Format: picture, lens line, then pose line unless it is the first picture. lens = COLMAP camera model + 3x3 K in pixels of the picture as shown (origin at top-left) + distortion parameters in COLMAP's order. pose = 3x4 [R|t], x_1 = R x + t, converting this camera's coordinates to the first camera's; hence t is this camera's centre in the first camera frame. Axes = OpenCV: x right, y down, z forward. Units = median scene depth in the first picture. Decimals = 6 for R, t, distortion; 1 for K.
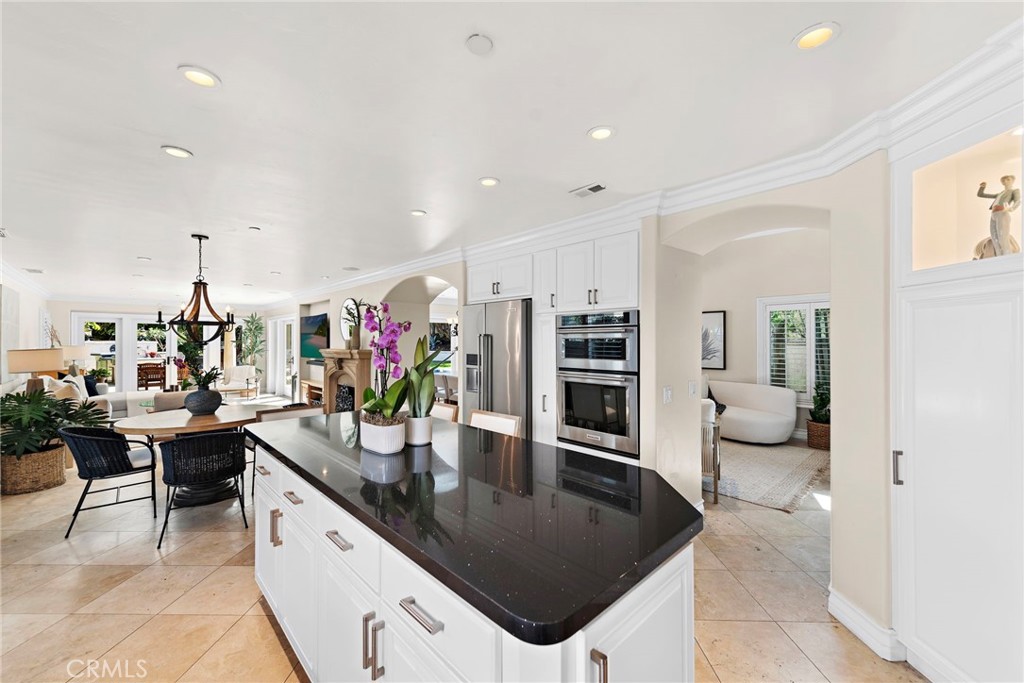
lens RADIAL K [[407.0, 0, 519.0], [0, 407.0, 338.2], [0, 0, 1]] dist [-0.000094, -0.000068]
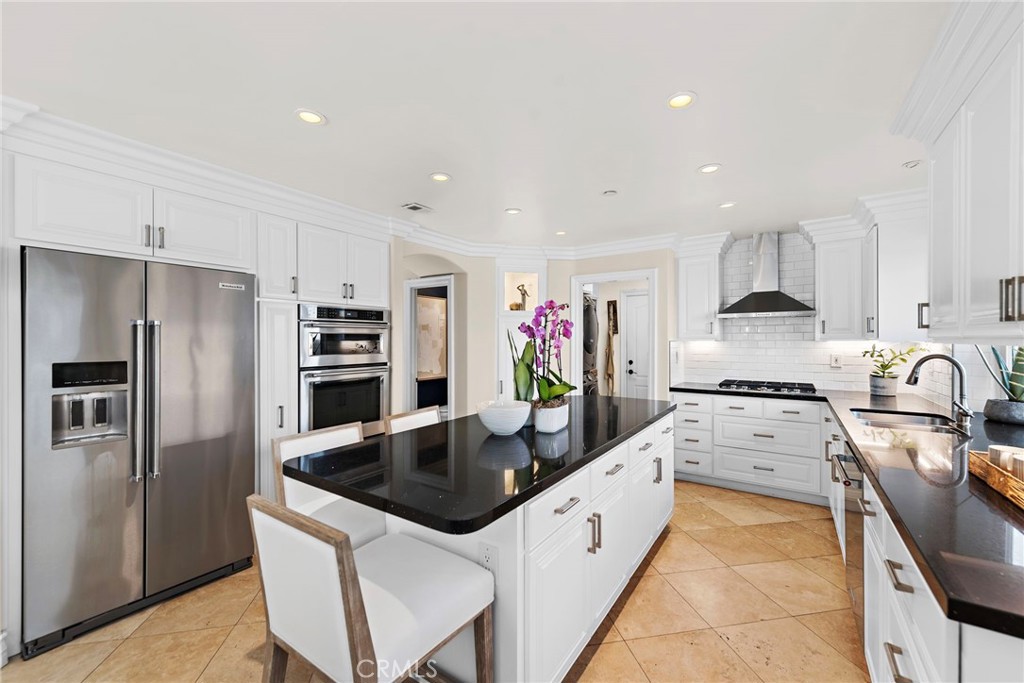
lens RADIAL K [[407.0, 0, 519.0], [0, 407.0, 338.2], [0, 0, 1]] dist [-0.000094, -0.000068]
pose [[-0.218046, 0.003981, 0.975930, -0.880334], [-0.003835, 0.999980, -0.004936, 0.016216], [-0.975931, -0.004819, -0.218026, 0.812047]]
